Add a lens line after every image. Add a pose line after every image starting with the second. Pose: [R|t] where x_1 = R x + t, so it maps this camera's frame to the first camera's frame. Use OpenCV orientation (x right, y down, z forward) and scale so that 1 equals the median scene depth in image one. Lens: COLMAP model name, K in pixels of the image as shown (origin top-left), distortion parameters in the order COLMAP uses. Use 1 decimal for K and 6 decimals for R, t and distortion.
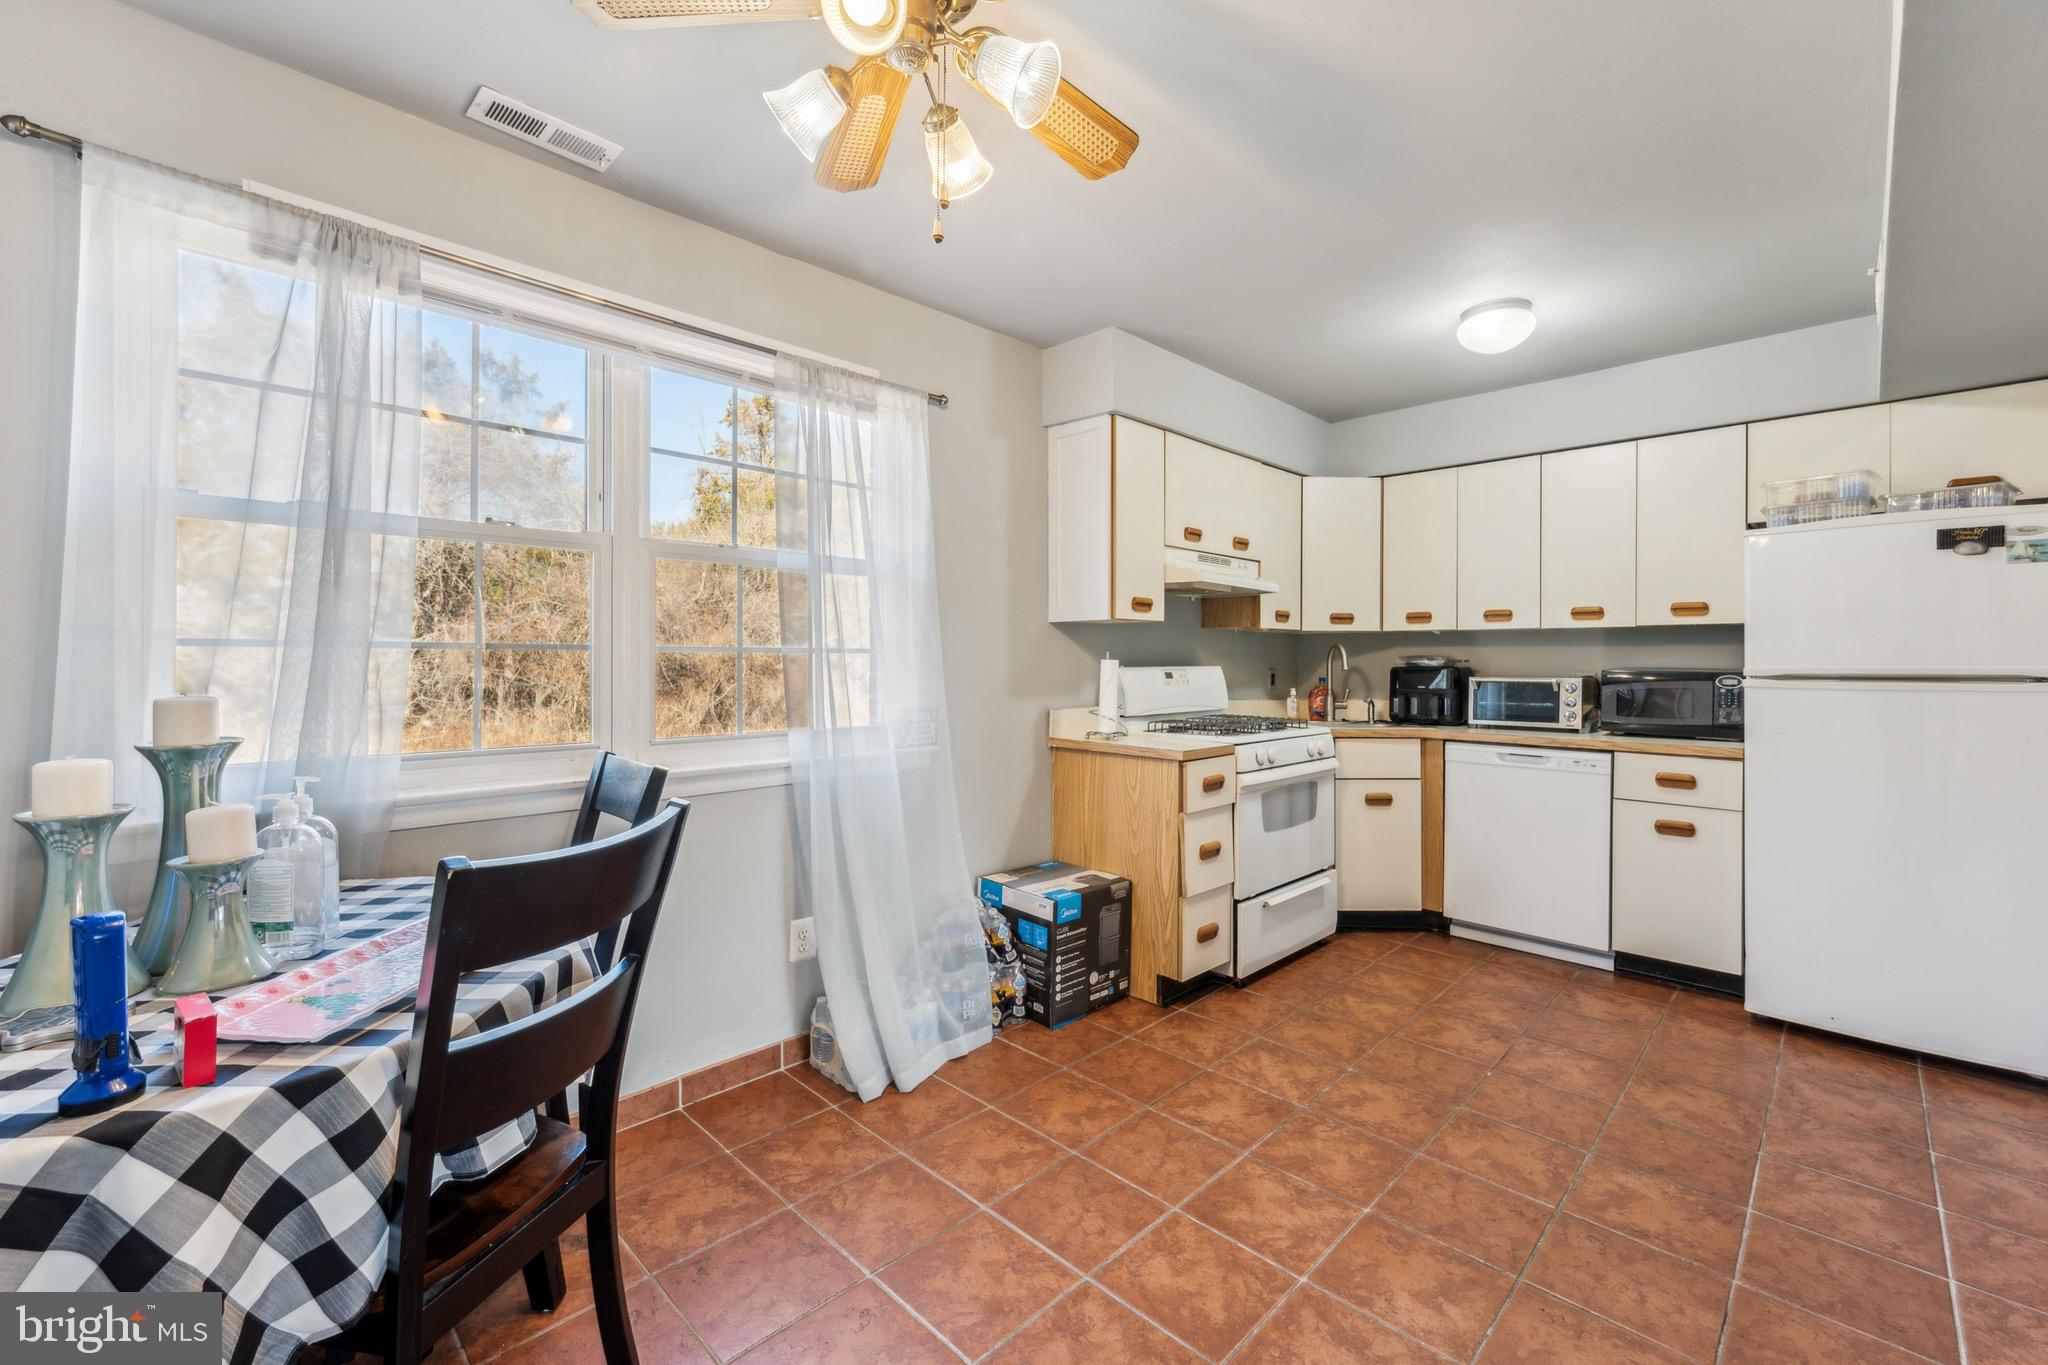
lens RADIAL K [[833.9, 0, 1033.8], [0, 833.9, 666.9], [0, 0, 1]] dist [0.001460, -0.001681]
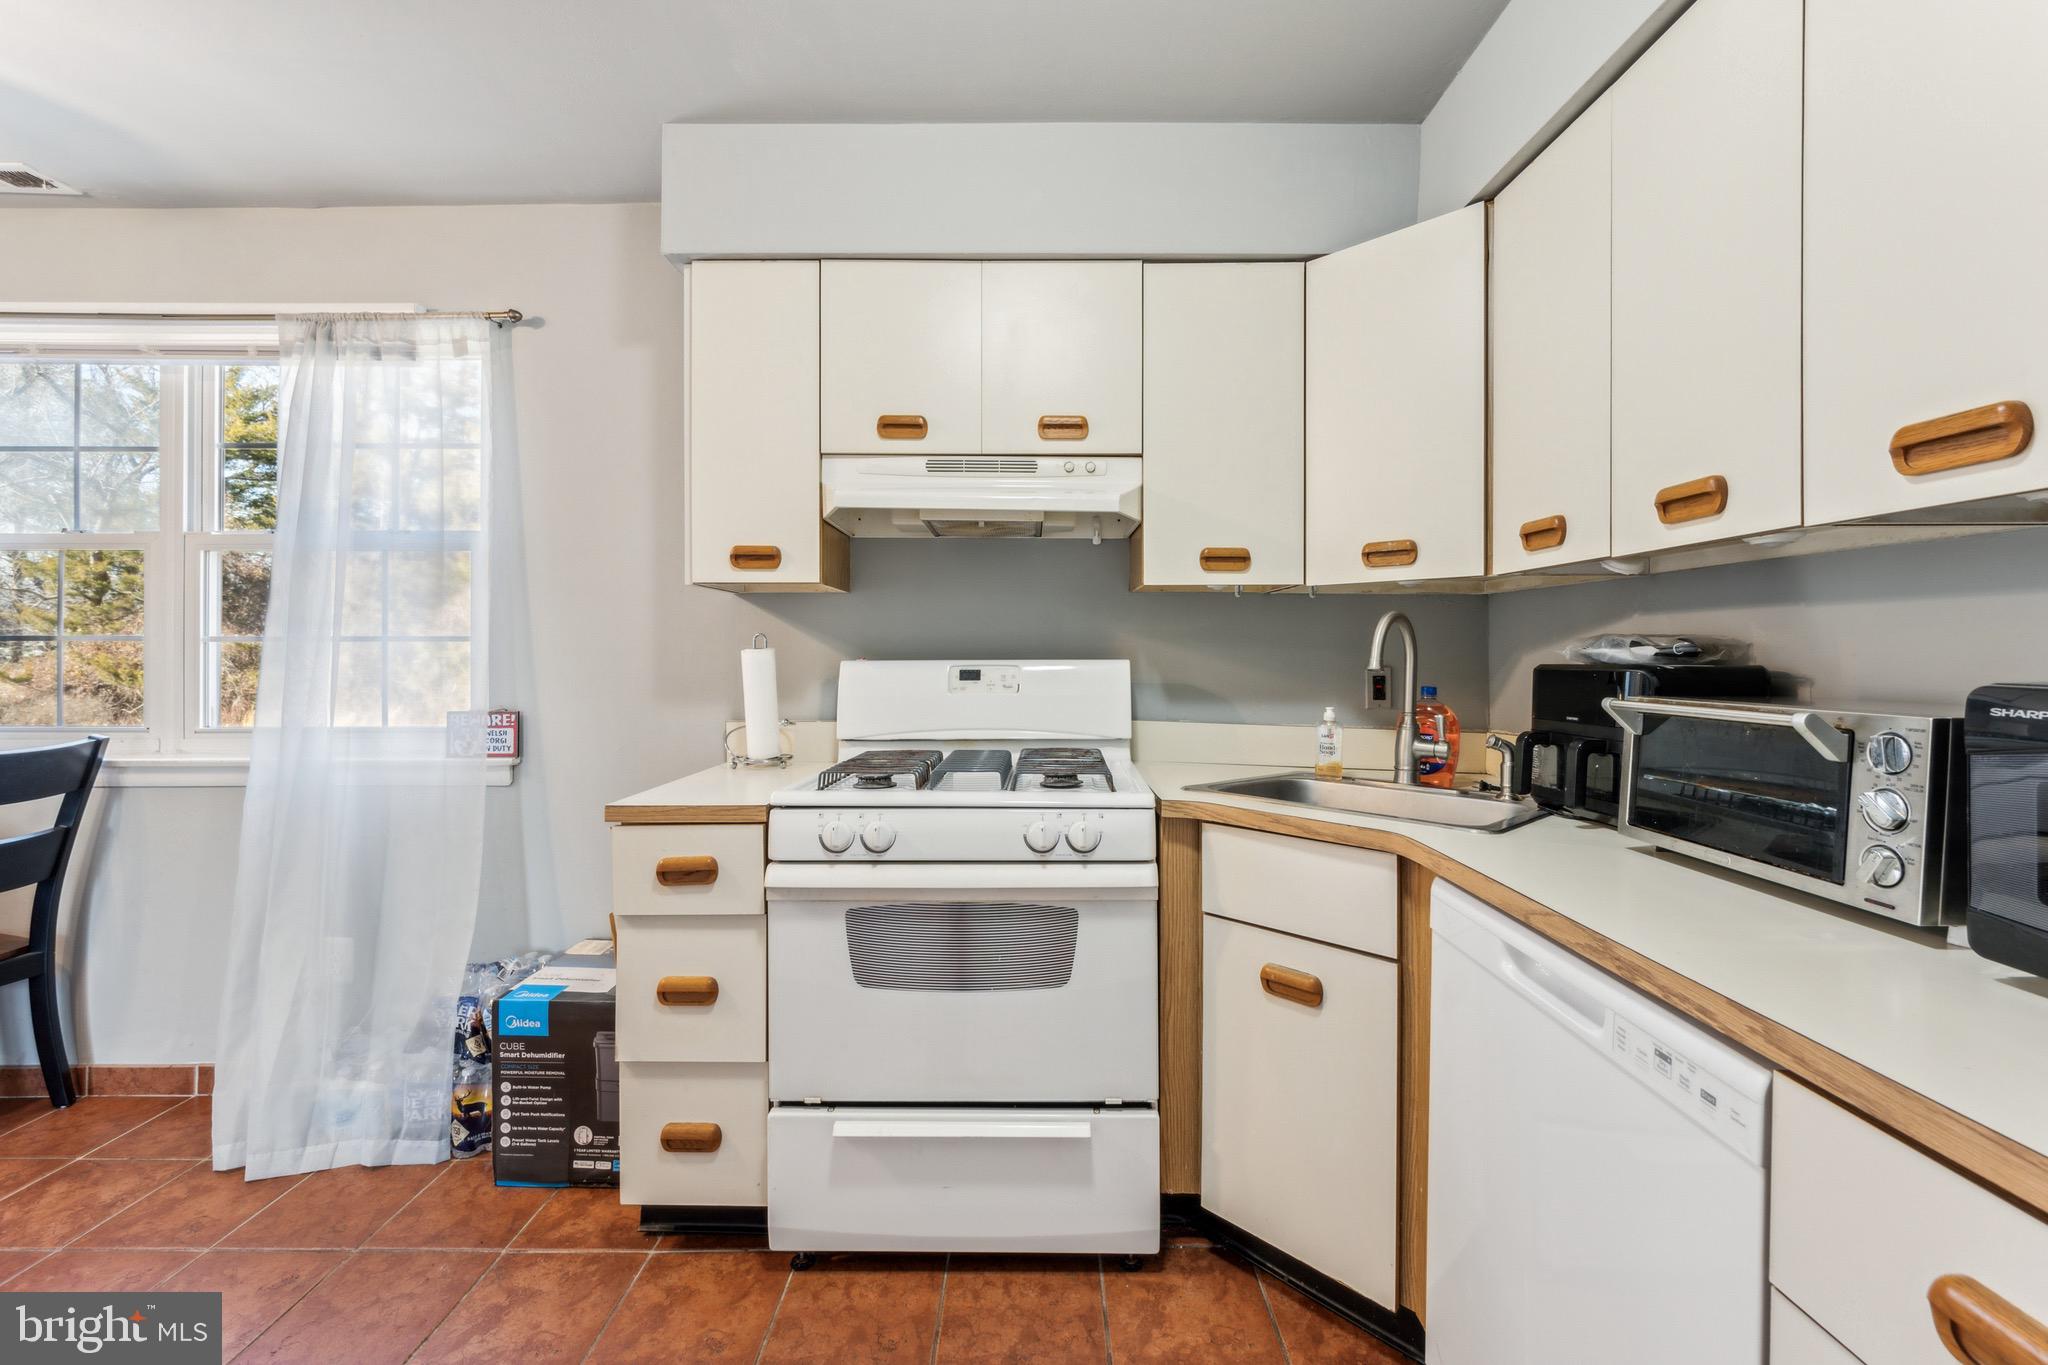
lens RADIAL K [[833.9, 0, 1044.4], [0, 833.9, 654.9], [0, 0, 1]] dist [0.001460, -0.001681]
pose [[0.707984, 0.001489, -0.706227, 0.766562], [-0.004746, 0.999985, -0.002650, -0.002848], [0.706213, 0.005228, 0.707981, 0.769014]]
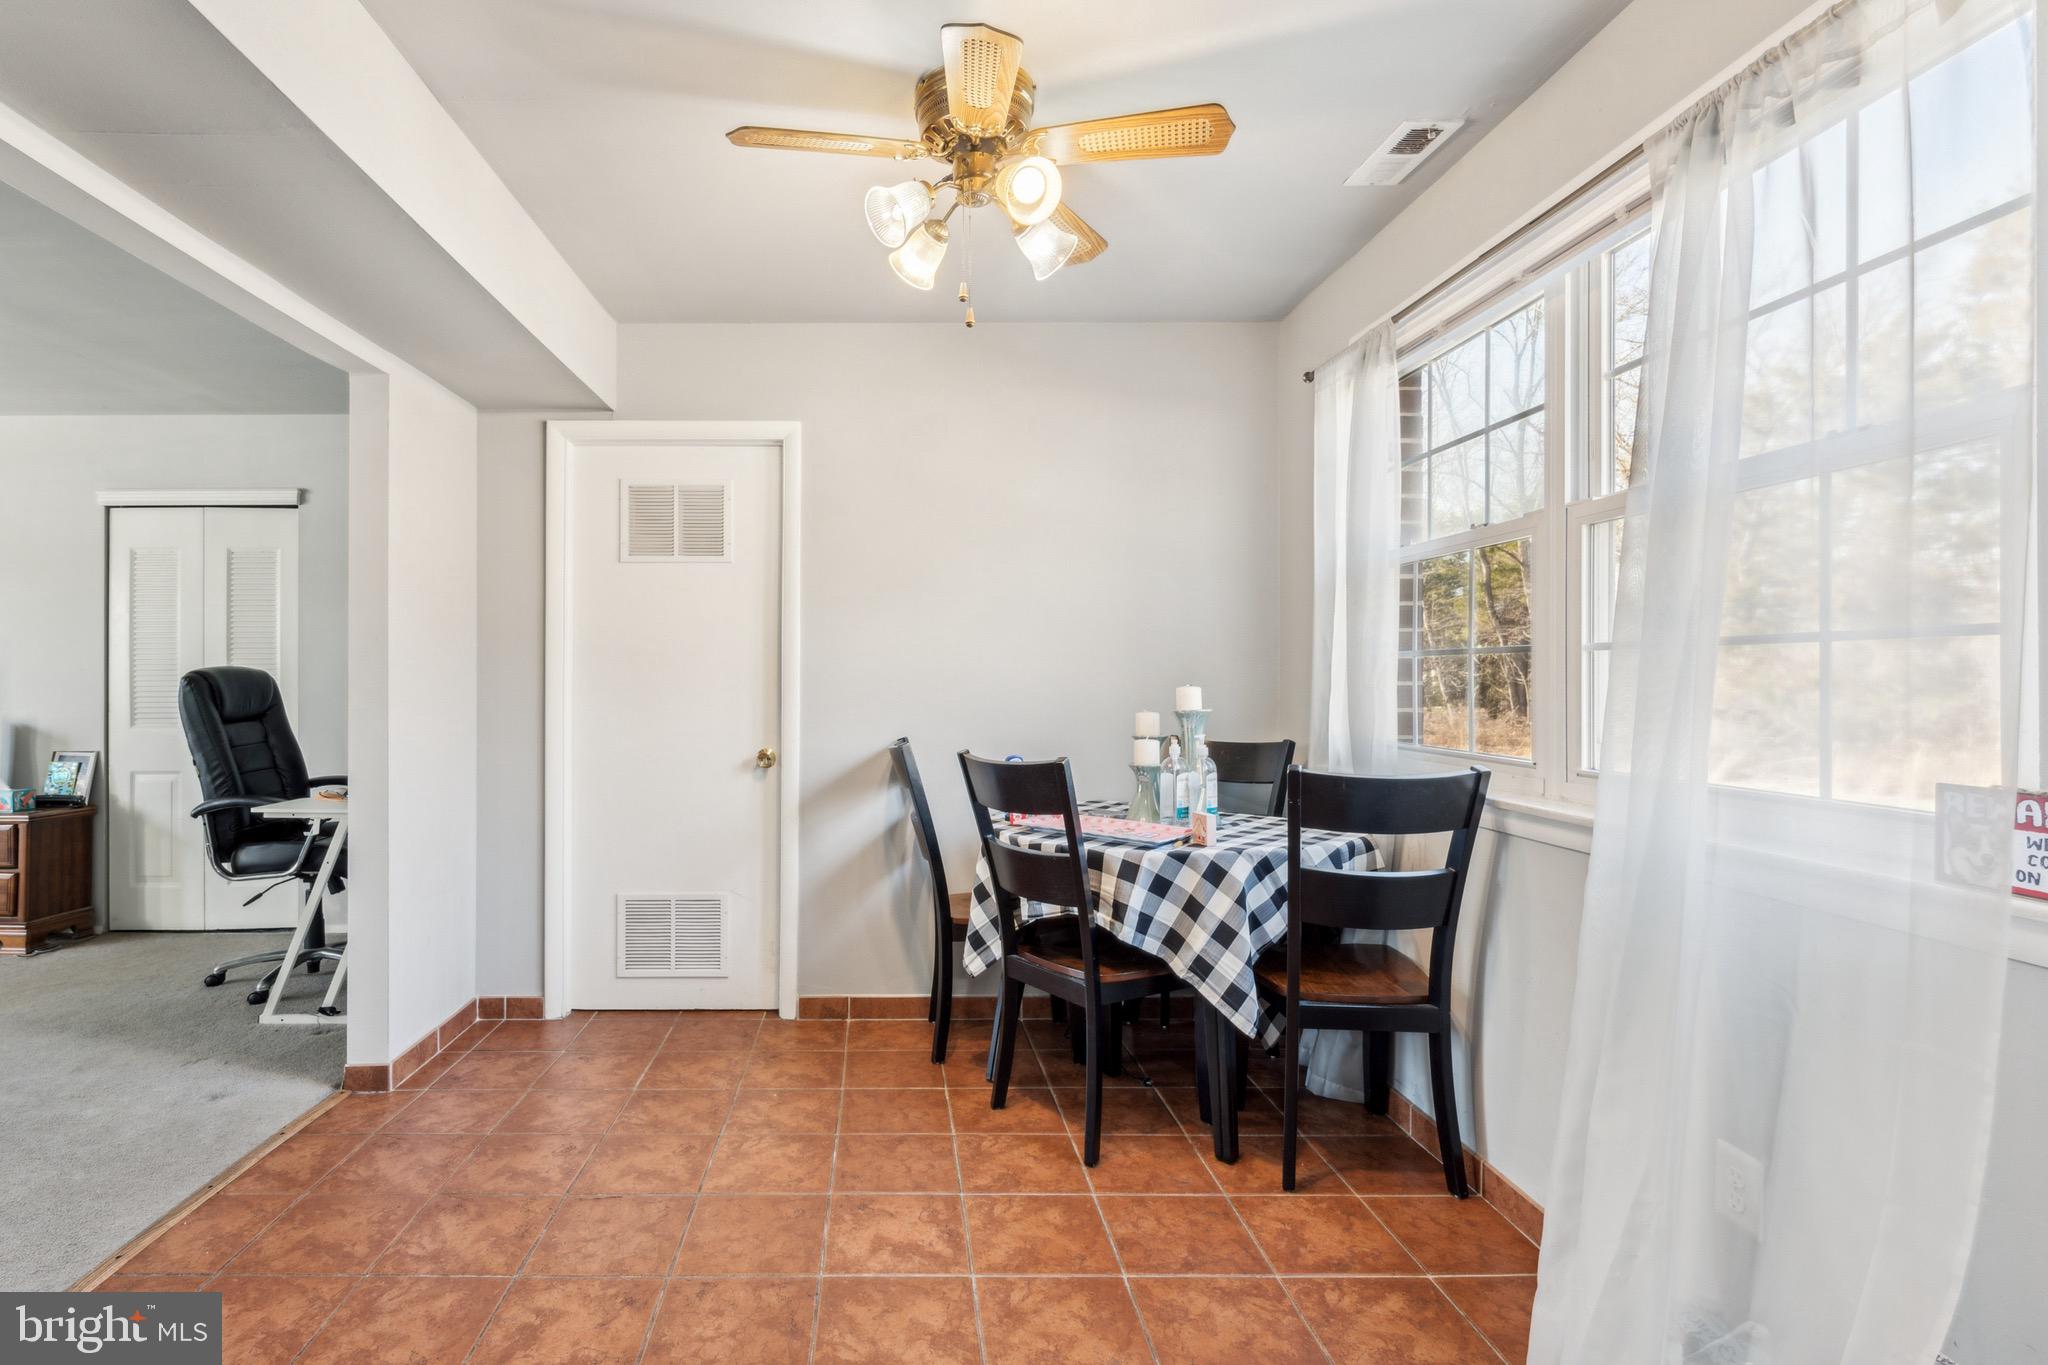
lens RADIAL K [[985.4, 0, 885.8], [0, 985.4, 669.4], [0, 0, 1]] dist [-0.002086, 0.000611]
pose [[-0.715697, -0.004276, -0.698398, 0.463209], [-0.003868, 0.999990, -0.002159, 0.002799], [0.698400, 0.001157, -0.715706, 0.911498]]
